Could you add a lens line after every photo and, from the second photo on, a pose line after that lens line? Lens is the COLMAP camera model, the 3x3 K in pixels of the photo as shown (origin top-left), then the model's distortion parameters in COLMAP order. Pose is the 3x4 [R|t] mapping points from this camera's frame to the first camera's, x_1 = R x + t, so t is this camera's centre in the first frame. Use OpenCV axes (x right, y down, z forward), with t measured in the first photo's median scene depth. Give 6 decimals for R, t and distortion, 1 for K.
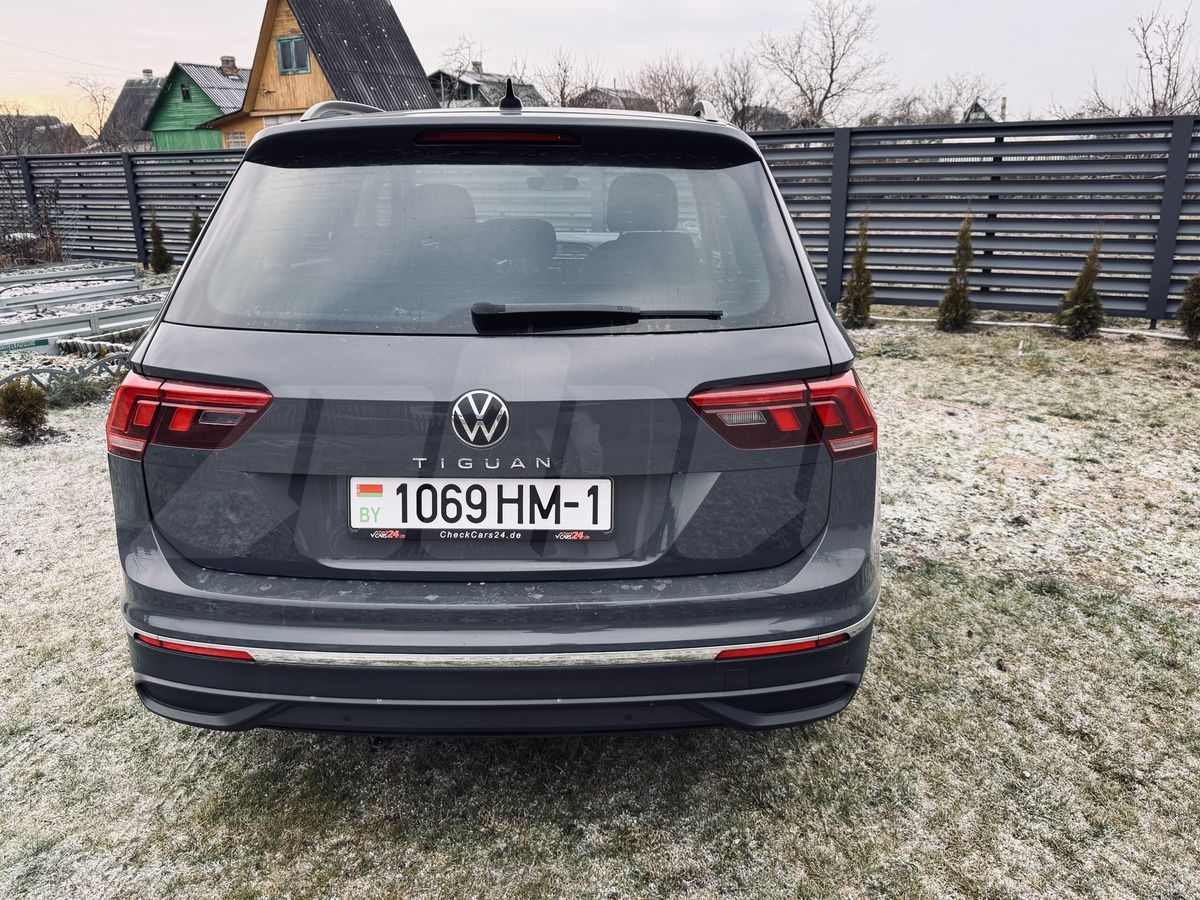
lens RADIAL K [[933.0, 0, 600.3], [0, 933.0, 455.3], [0, 0, 1]] dist [0.087131, -0.118235]
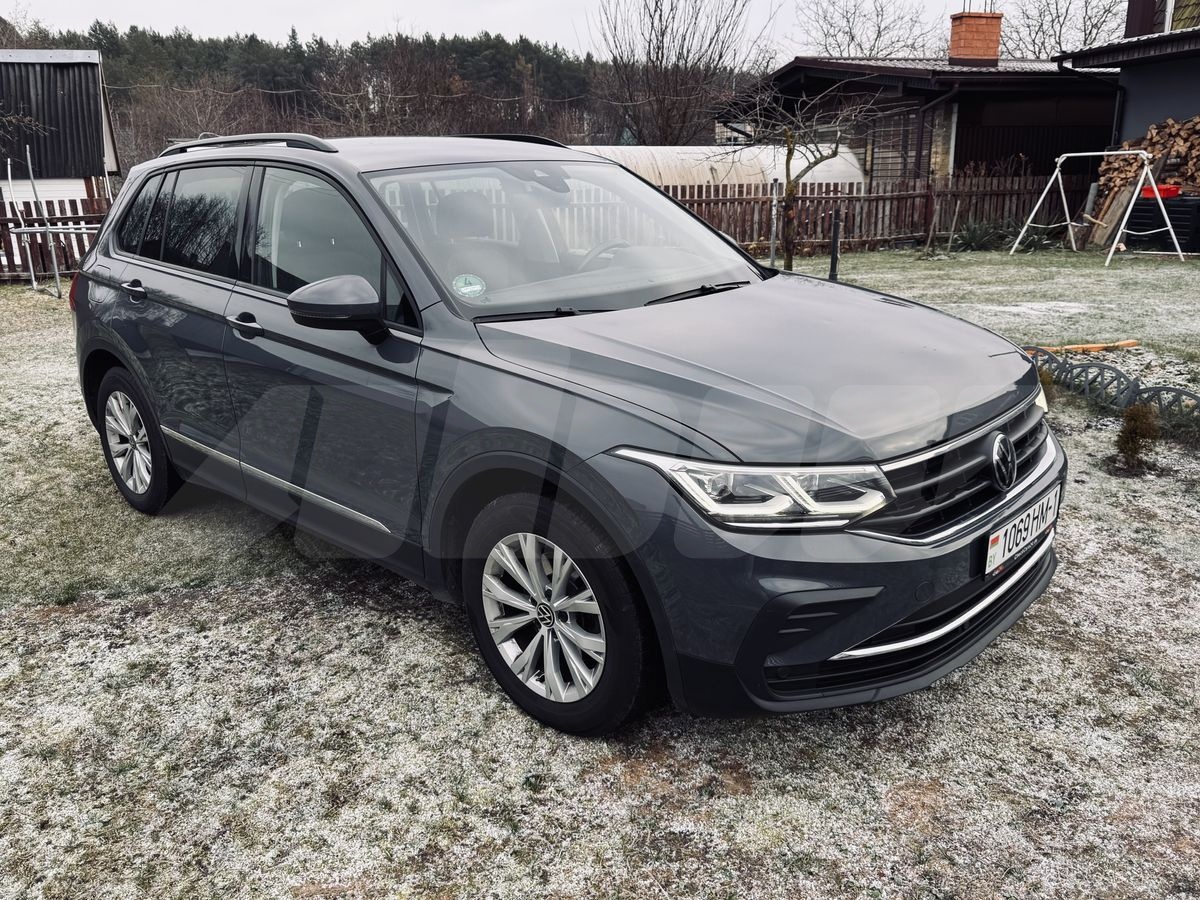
lens RADIAL K [[943.6, 0, 603.4], [0, 943.6, 448.3], [0, 0, 1]] dist [0.048148, -0.072343]
pose [[-0.668375, 0.234850, -0.705777, 0.559545], [-0.194761, 0.860490, 0.470771, -0.515247], [0.717874, 0.452109, -0.529390, 1.616272]]
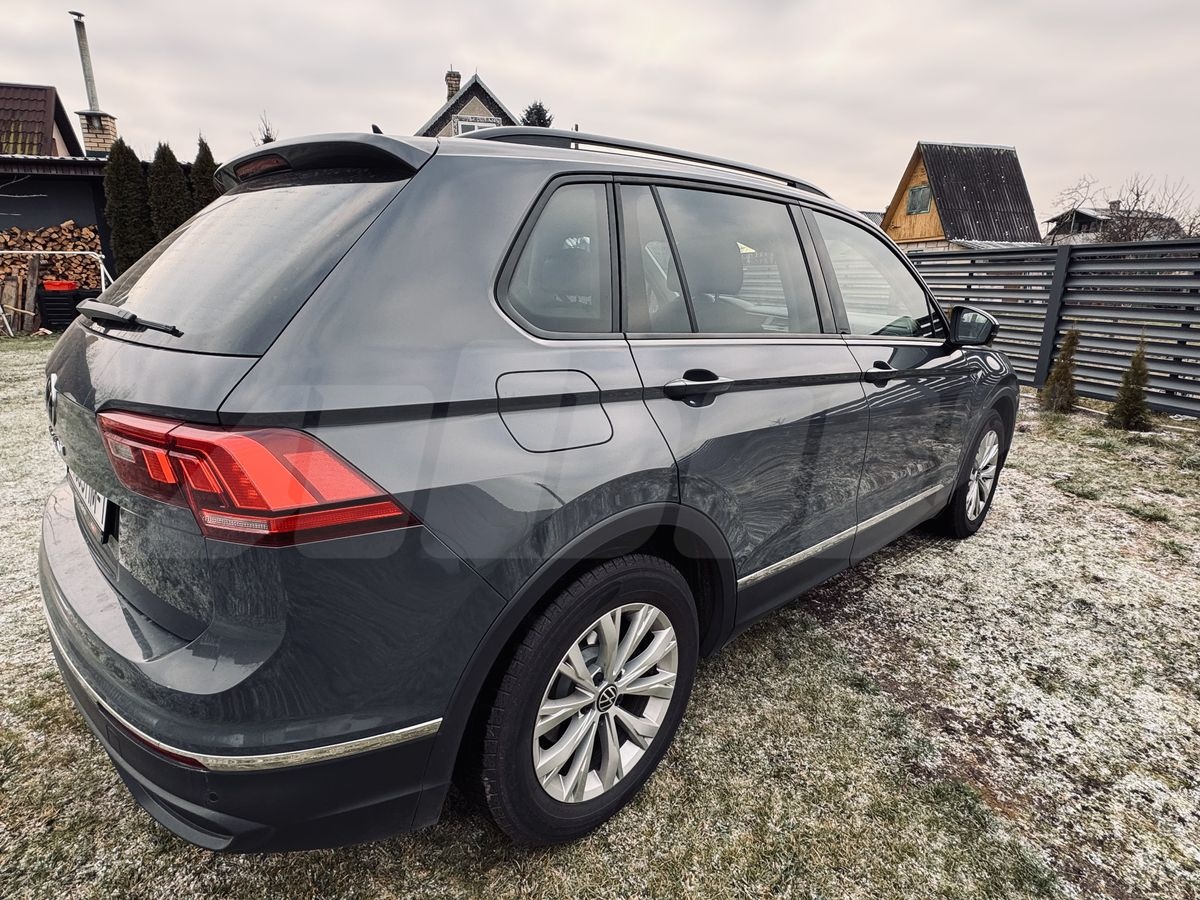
lens RADIAL K [[638.2, 0, 596.4], [0, 638.2, 449.5], [0, 0, 1]] dist [-0.000690, 0.000432]
pose [[0.699698, 0.208718, -0.683271, 0.377009], [-0.236602, 0.970102, 0.054046, -0.077034], [0.674124, 0.123848, 0.728162, 0.385108]]
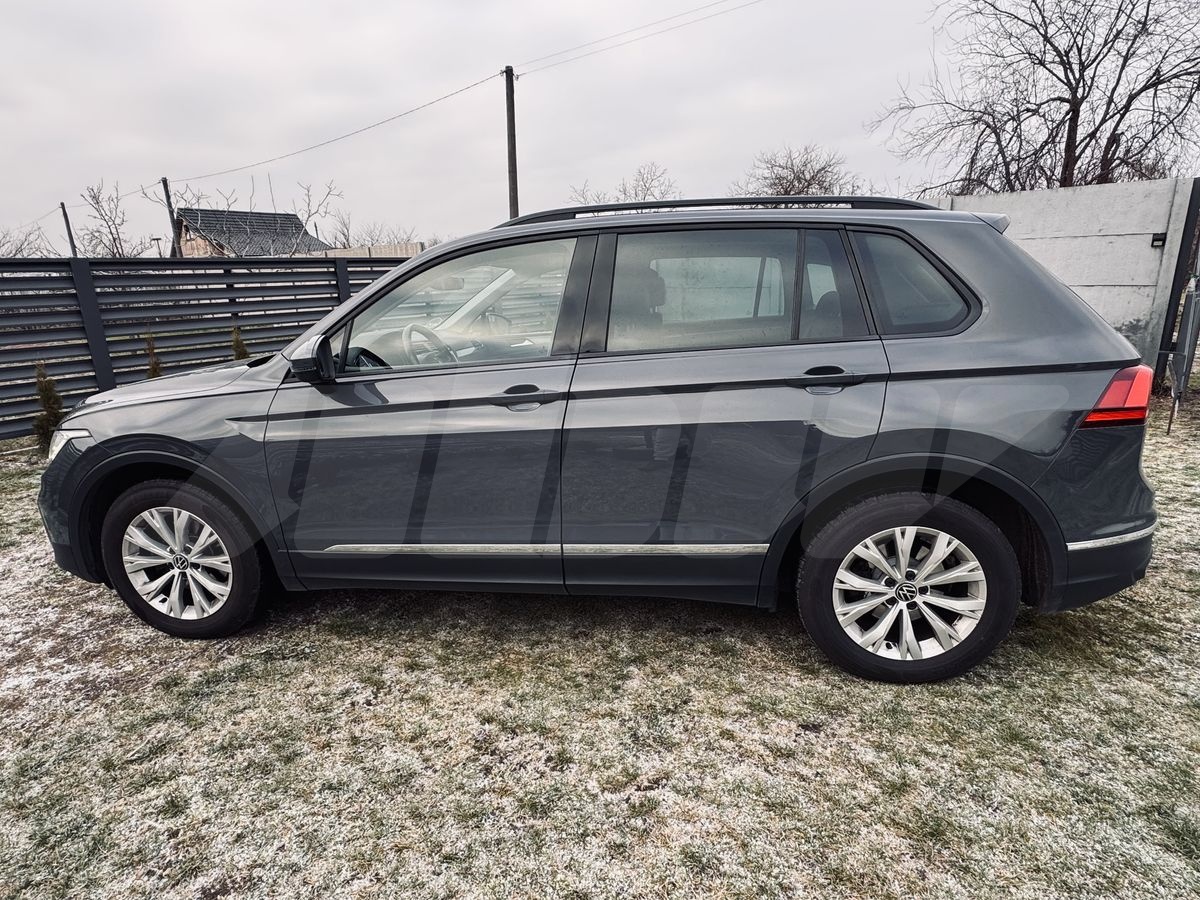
lens RADIAL K [[638.3, 0, 600.0], [0, 638.3, 450.0], [0, 0, 1]] dist [0.001428, -0.001303]
pose [[0.134349, -0.245525, 0.960035, -0.771779], [0.322034, 0.927050, 0.192023, -0.207541], [-0.937147, 0.283366, 0.203615, 0.778457]]
